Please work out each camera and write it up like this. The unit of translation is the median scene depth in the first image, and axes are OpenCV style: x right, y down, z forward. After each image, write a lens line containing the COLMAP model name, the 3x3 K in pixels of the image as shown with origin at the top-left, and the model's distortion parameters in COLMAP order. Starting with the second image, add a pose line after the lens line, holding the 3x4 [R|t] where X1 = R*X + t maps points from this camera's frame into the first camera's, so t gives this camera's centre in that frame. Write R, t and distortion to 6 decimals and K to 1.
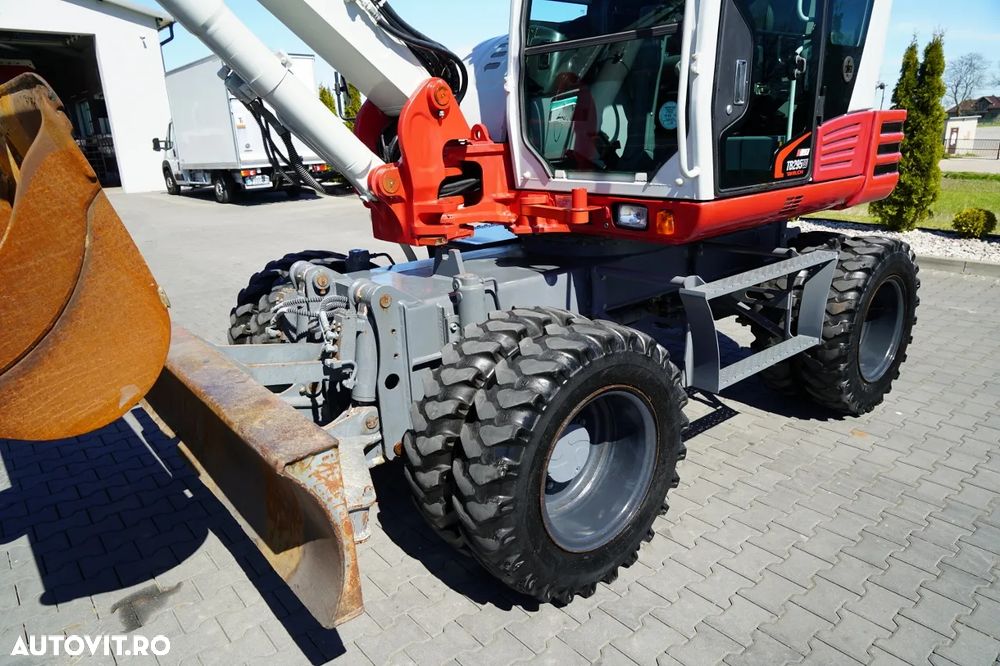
lens RADIAL K [[657.8, 0, 509.3], [0, 657.8, 332.8], [0, 0, 1]] dist [-0.018332, 0.004190]
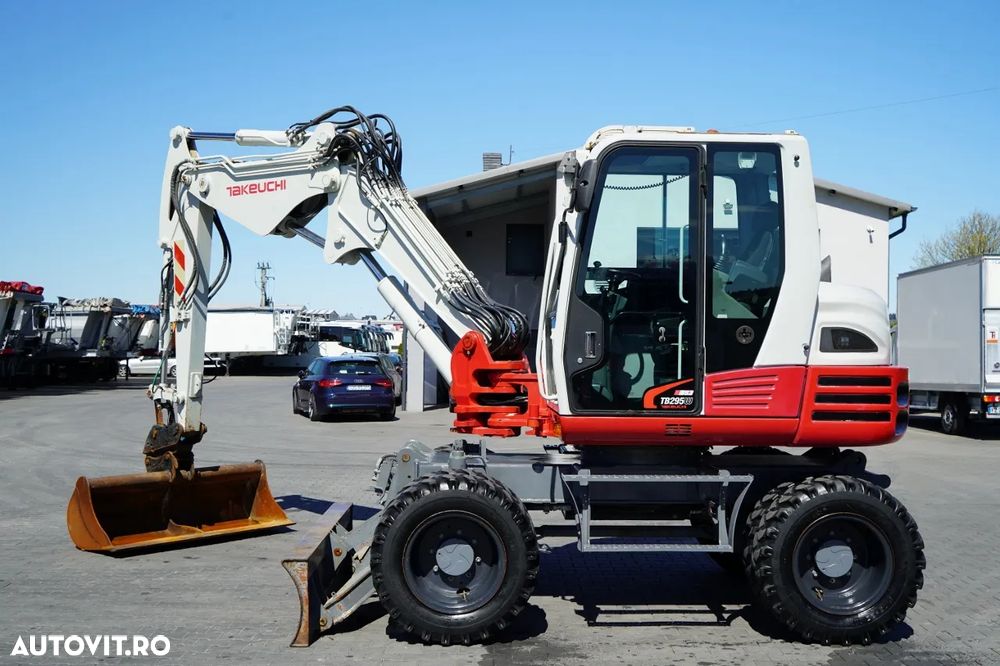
lens RADIAL K [[1123.8, 0, 500.0], [0, 1123.8, 333.0], [0, 0, 1]] dist [-0.025266, -0.009015]
pose [[0.795240, 0.039015, -0.605038, 1.519587], [-0.220015, 0.948473, -0.228019, 0.219190], [0.564966, 0.314447, 0.762848, -1.016256]]
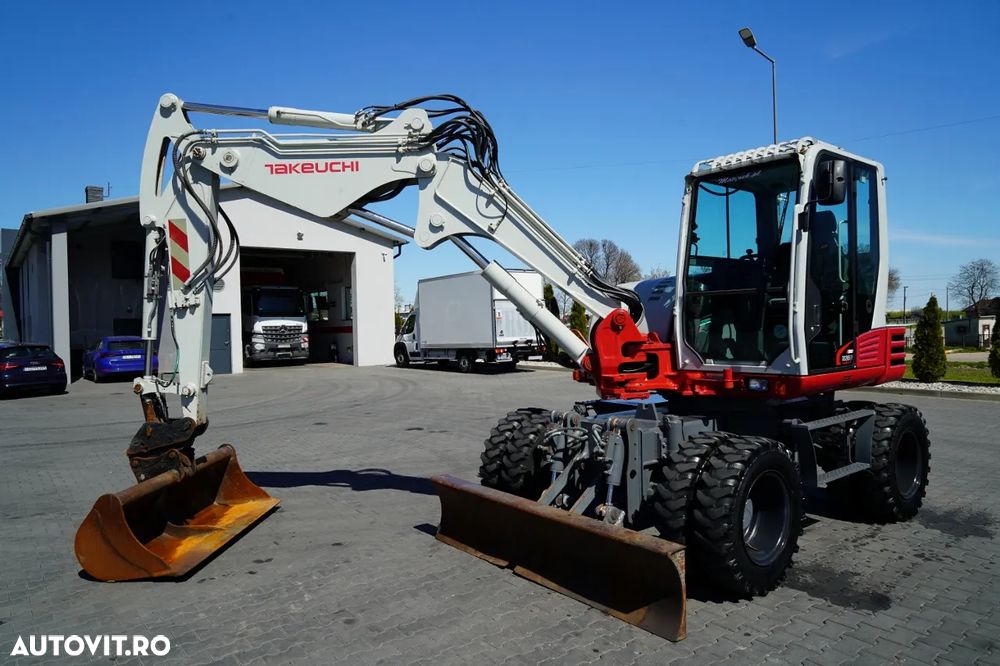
lens RADIAL K [[657.8, 0, 509.3], [0, 657.8, 332.8], [0, 0, 1]] dist [-0.018332, 0.004190]
pose [[0.999733, 0.017817, -0.014699, -0.434118], [-0.021275, 0.958085, -0.285694, 0.196115], [0.008993, 0.285931, 0.958208, -0.699479]]
